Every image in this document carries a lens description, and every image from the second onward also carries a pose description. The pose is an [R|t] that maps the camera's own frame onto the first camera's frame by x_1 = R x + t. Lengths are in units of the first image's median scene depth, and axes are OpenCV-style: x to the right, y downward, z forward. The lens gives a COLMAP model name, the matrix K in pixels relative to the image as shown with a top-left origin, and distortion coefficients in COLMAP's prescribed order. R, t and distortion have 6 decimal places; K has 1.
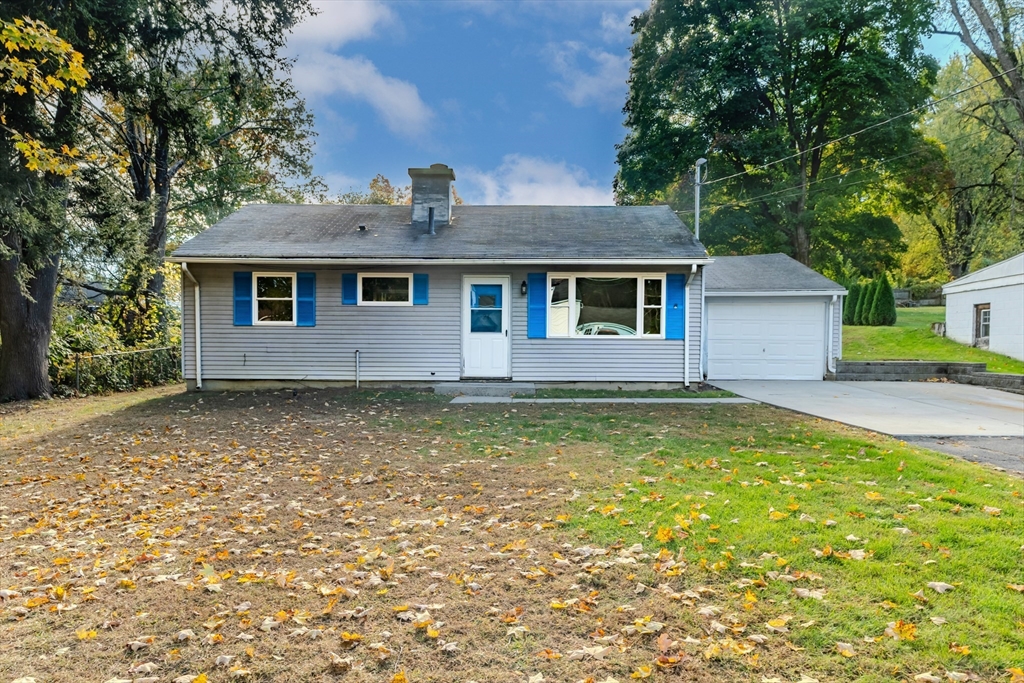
lens RADIAL K [[727.7, 0, 501.3], [0, 727.7, 344.6], [0, 0, 1]] dist [0.002910, 0.001043]
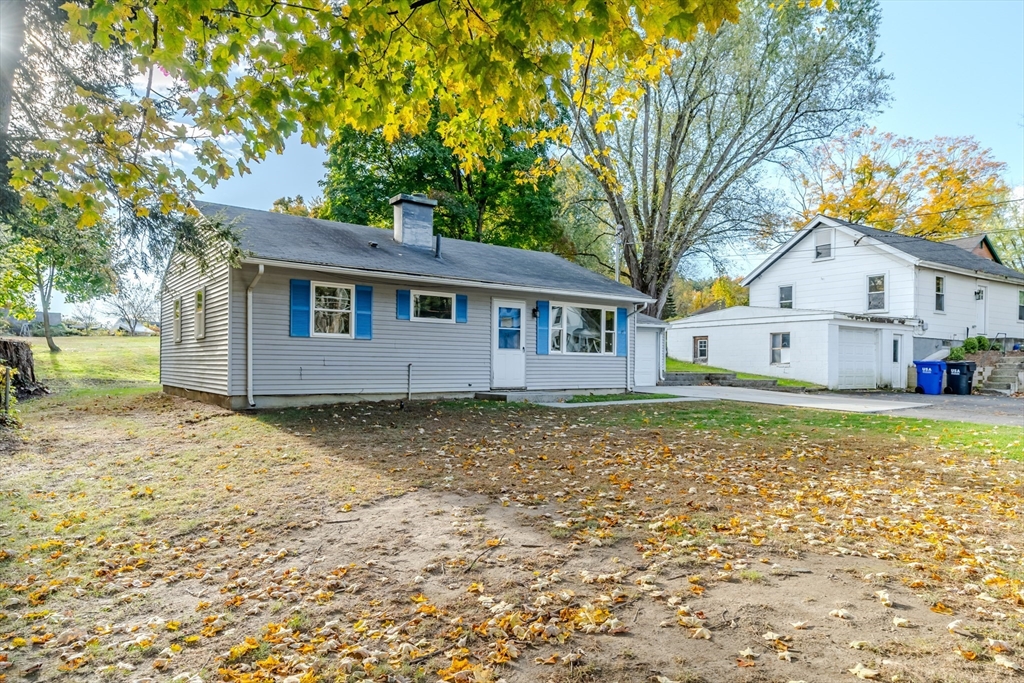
lens RADIAL K [[636.0, 0, 509.8], [0, 636.0, 347.1], [0, 0, 1]] dist [-0.005846, 0.000093]
pose [[0.794887, 0.019608, 0.606440, -0.636623], [-0.005732, 0.999676, -0.024809, 0.005690], [-0.606730, 0.016245, 0.794742, 0.188338]]
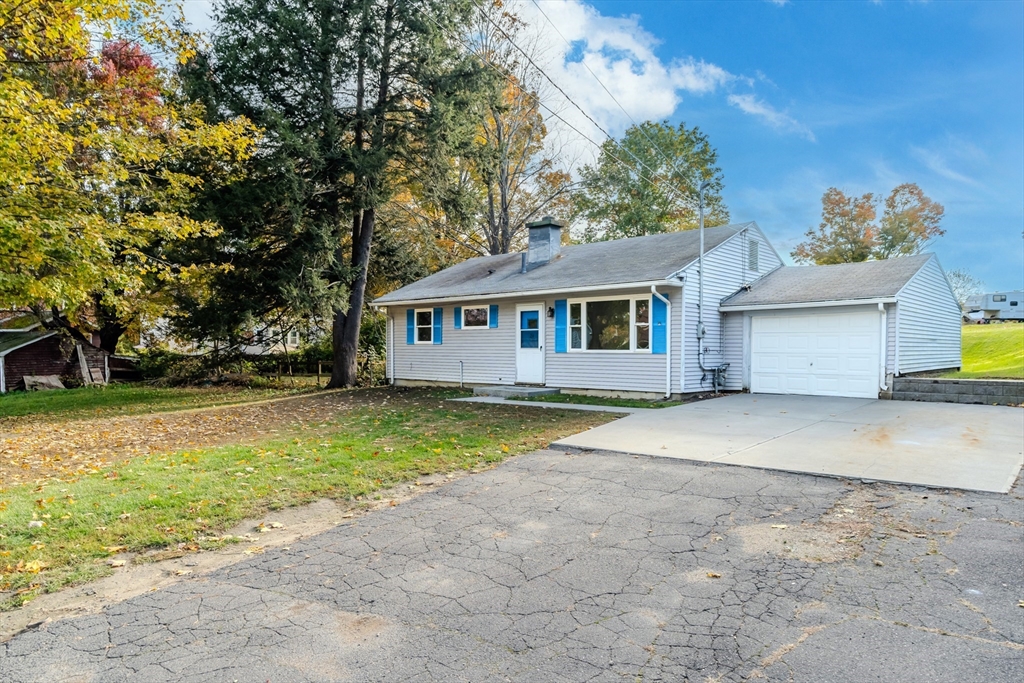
lens RADIAL K [[636.0, 0, 518.5], [0, 636.0, 343.9], [0, 0, 1]] dist [-0.005846, 0.000093]
pose [[0.750807, -0.008094, -0.660472, 0.706765], [0.001720, 0.999945, -0.010299, -0.012373], [0.660519, 0.006597, 0.750780, 0.140806]]
